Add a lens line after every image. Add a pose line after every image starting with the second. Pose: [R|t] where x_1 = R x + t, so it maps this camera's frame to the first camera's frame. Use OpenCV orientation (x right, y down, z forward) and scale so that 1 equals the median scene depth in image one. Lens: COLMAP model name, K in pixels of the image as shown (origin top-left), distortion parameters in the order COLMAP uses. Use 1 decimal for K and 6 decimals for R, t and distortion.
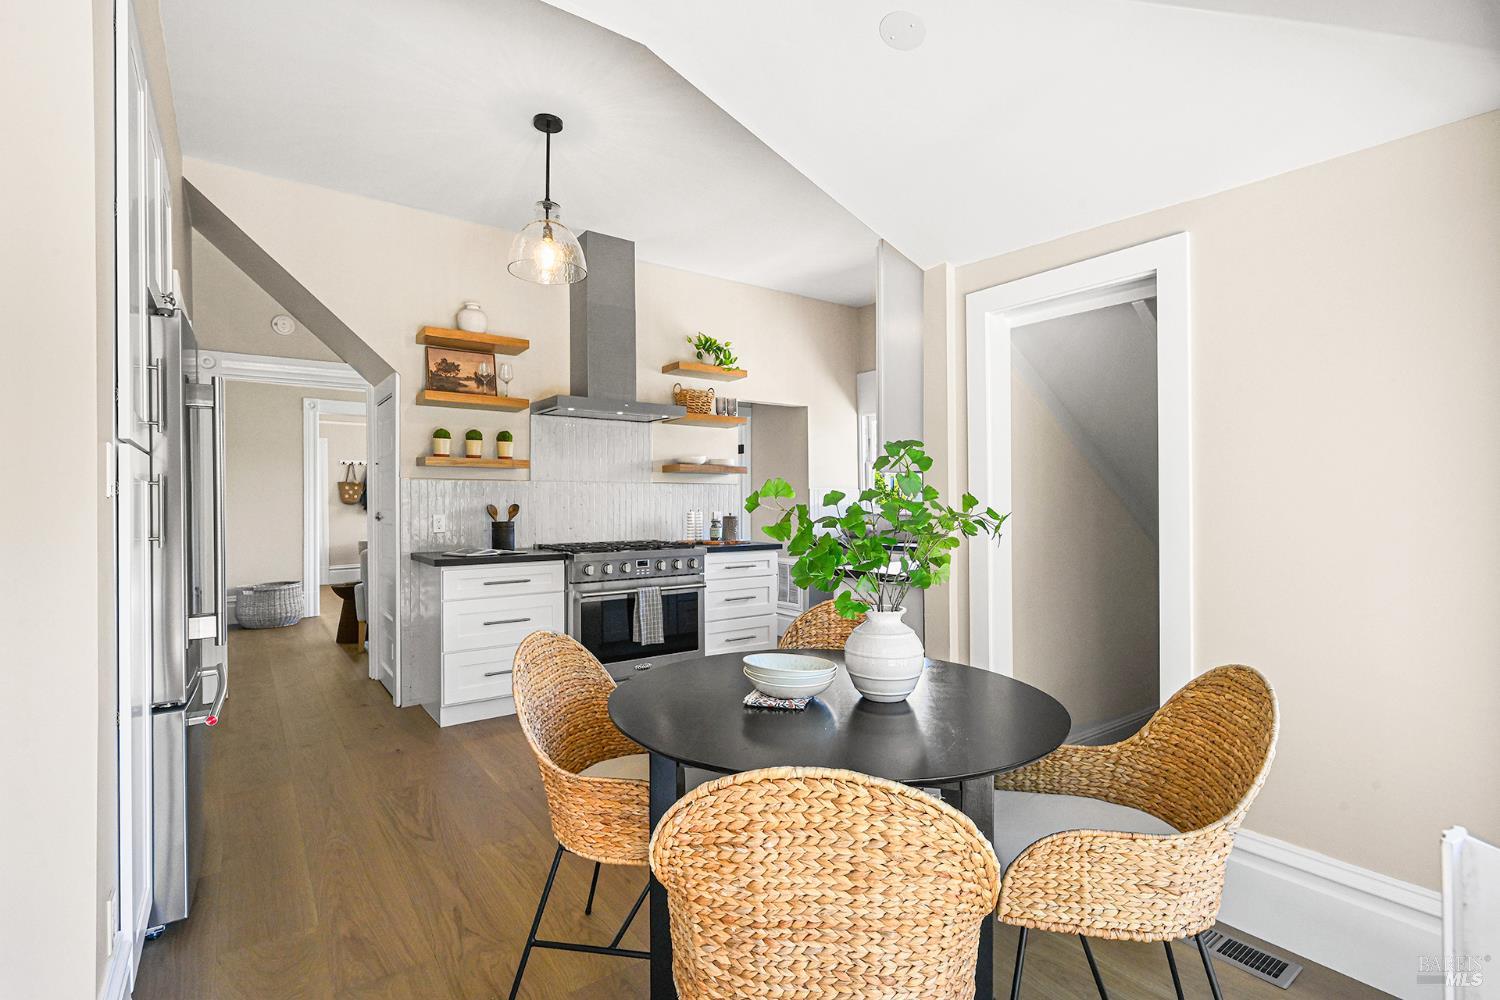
lens RADIAL K [[680.1, 0, 746.3], [0, 680.1, 504.3], [0, 0, 1]] dist [0.001763, -0.000578]
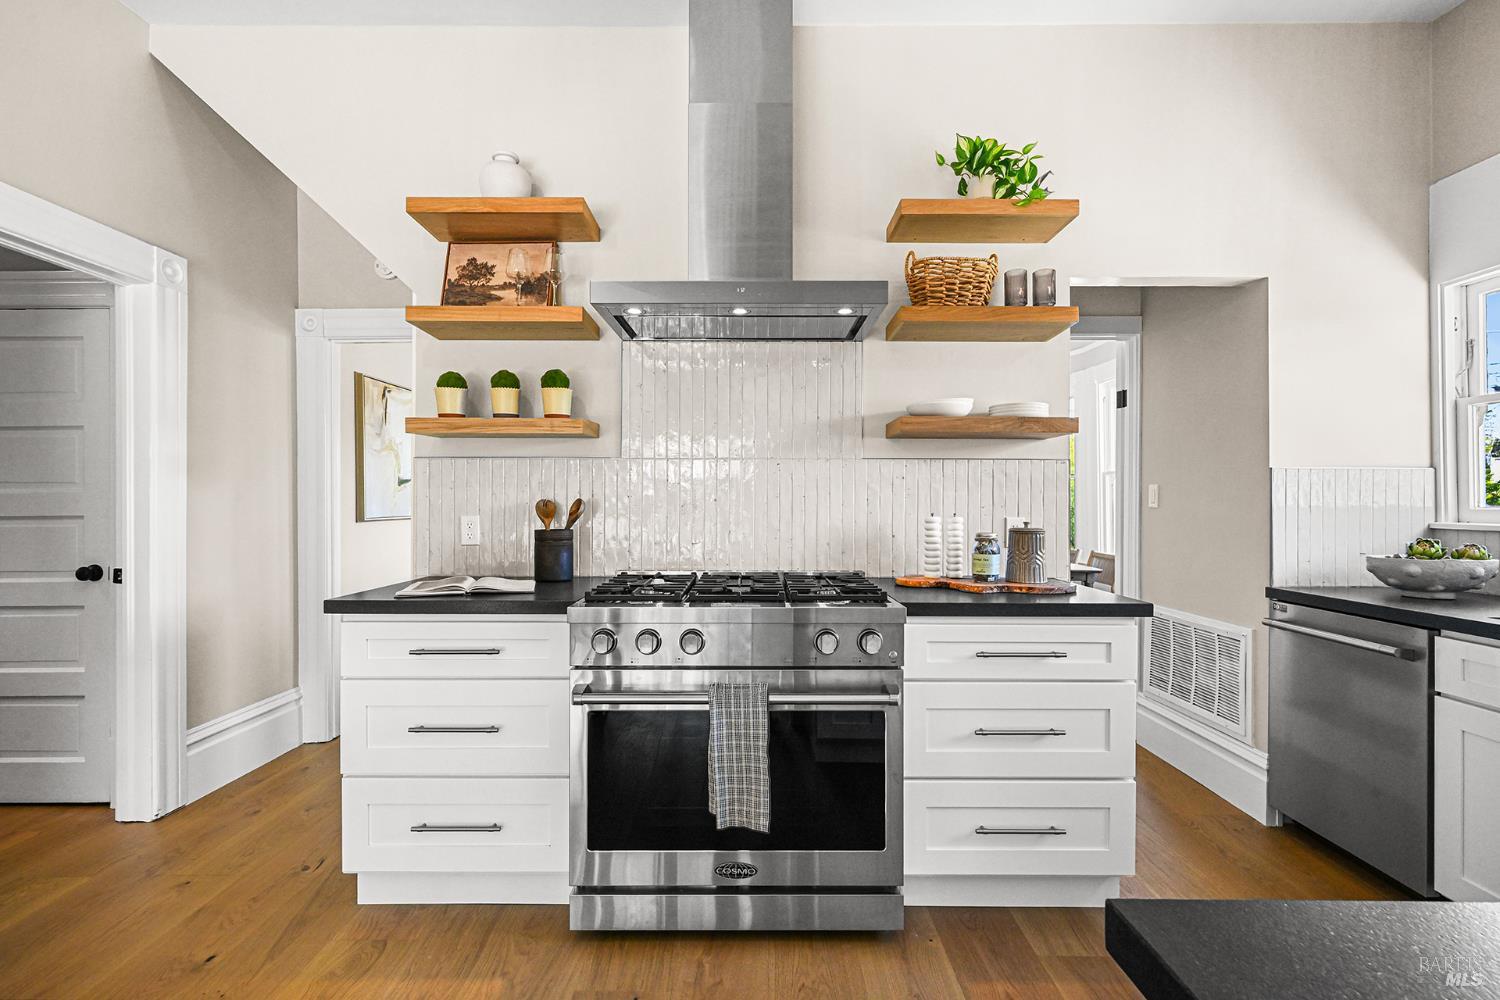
lens RADIAL K [[683.5, 0, 748.3], [0, 683.5, 505.4], [0, 0, 1]] dist [0.002868, 0.000174]
pose [[0.811108, 0.007539, -0.584848, 0.098934], [-0.005570, 0.999971, 0.005165, 0.001112], [0.584870, -0.000932, 0.811126, 0.574119]]
